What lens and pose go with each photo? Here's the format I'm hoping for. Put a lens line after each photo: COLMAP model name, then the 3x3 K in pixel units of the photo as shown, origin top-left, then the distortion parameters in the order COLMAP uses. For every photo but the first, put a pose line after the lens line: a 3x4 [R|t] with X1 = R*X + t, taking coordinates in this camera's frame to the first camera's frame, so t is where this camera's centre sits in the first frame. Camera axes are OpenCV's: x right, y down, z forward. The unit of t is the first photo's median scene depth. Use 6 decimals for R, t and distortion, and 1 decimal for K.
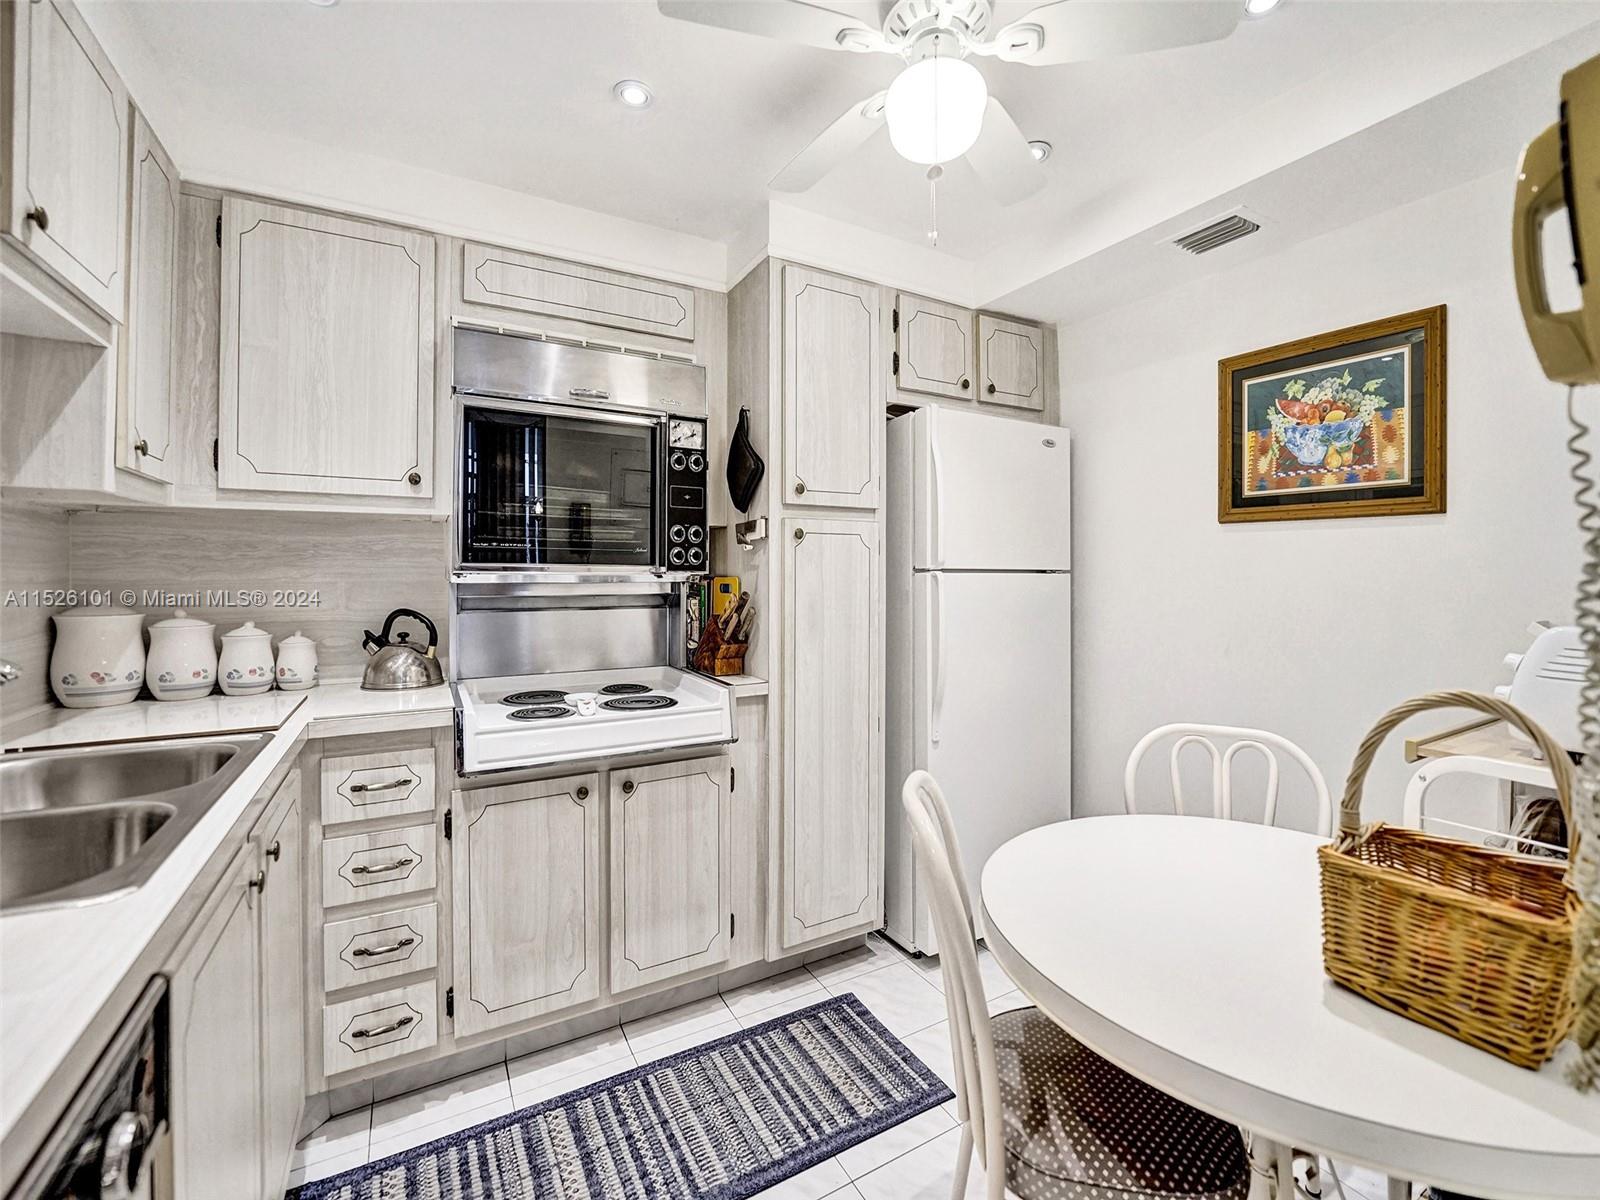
lens RADIAL K [[667.2, 0, 790.3], [0, 667.2, 573.1], [0, 0, 1]] dist [-0.022822, 0.000395]
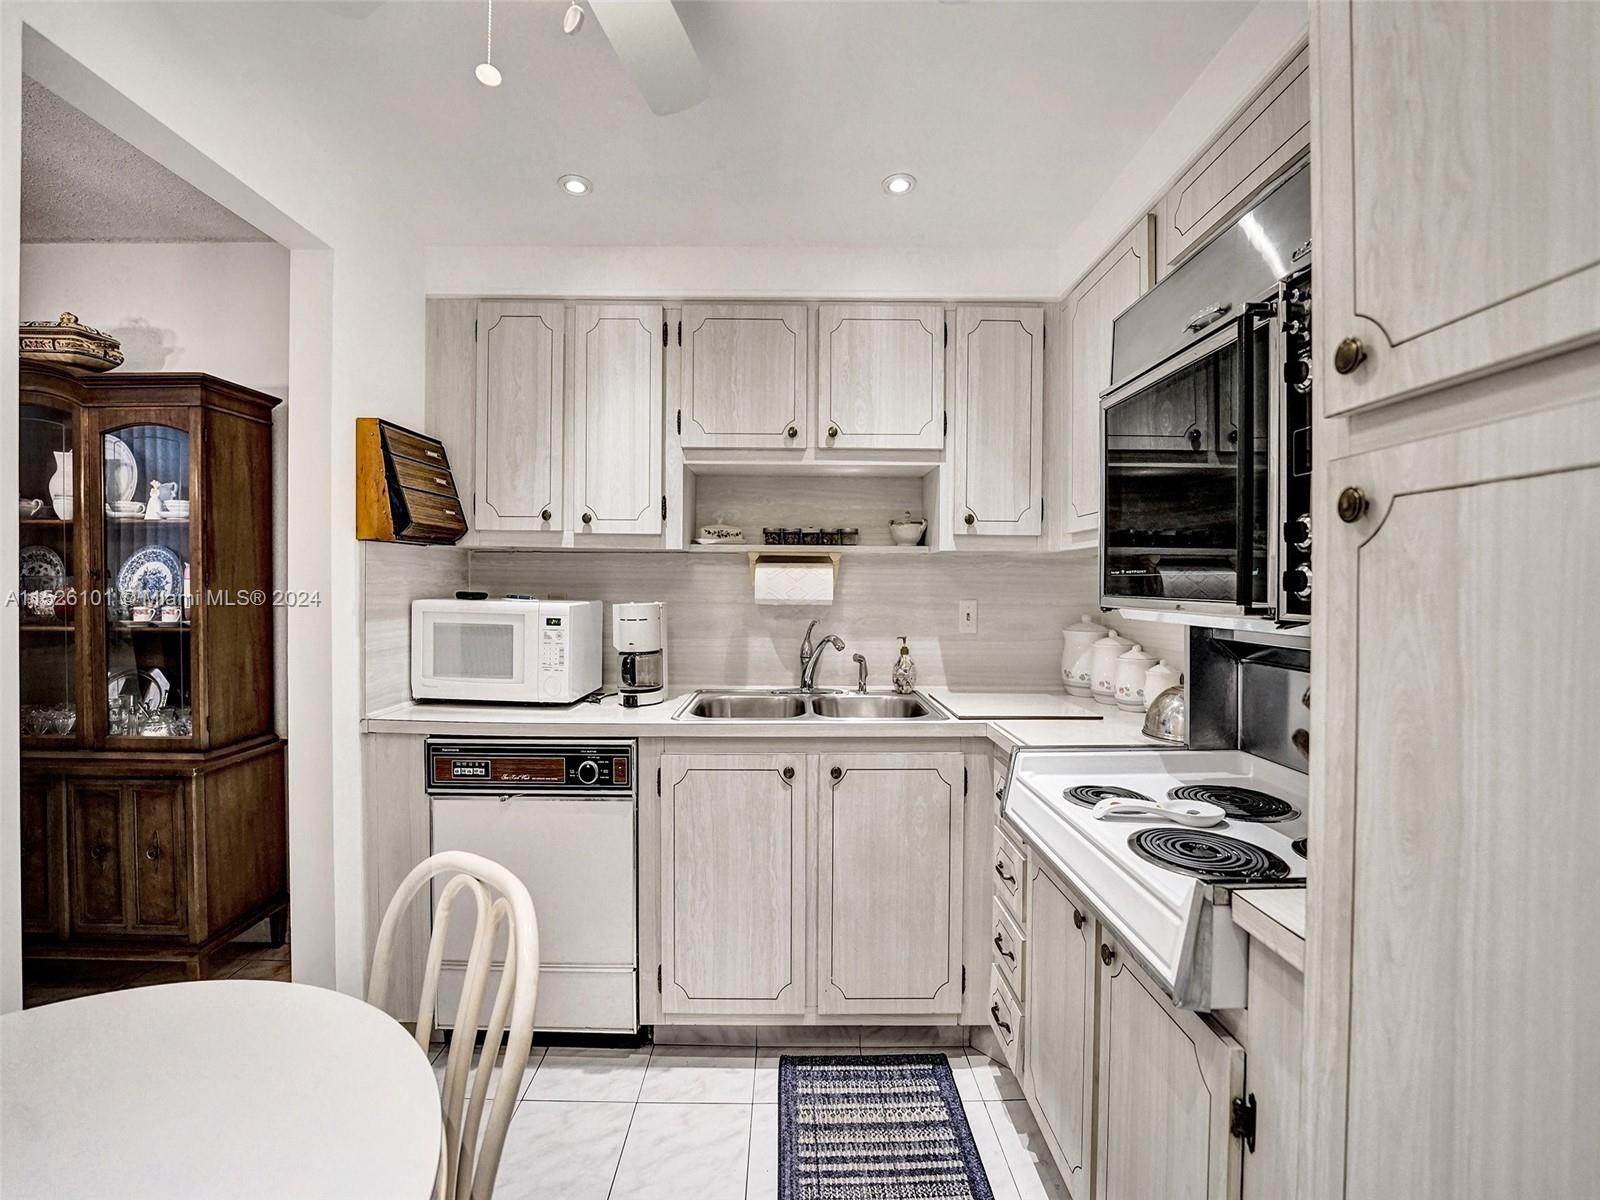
lens RADIAL K [[671.6, 0, 805.8], [0, 671.6, 584.7], [0, 0, 1]] dist [-0.032535, -0.000020]
pose [[-0.465154, -0.006415, -0.885206, 0.423100], [-0.007447, 0.999967, -0.003334, -0.021217], [0.885198, 0.005041, -0.465186, 0.996007]]
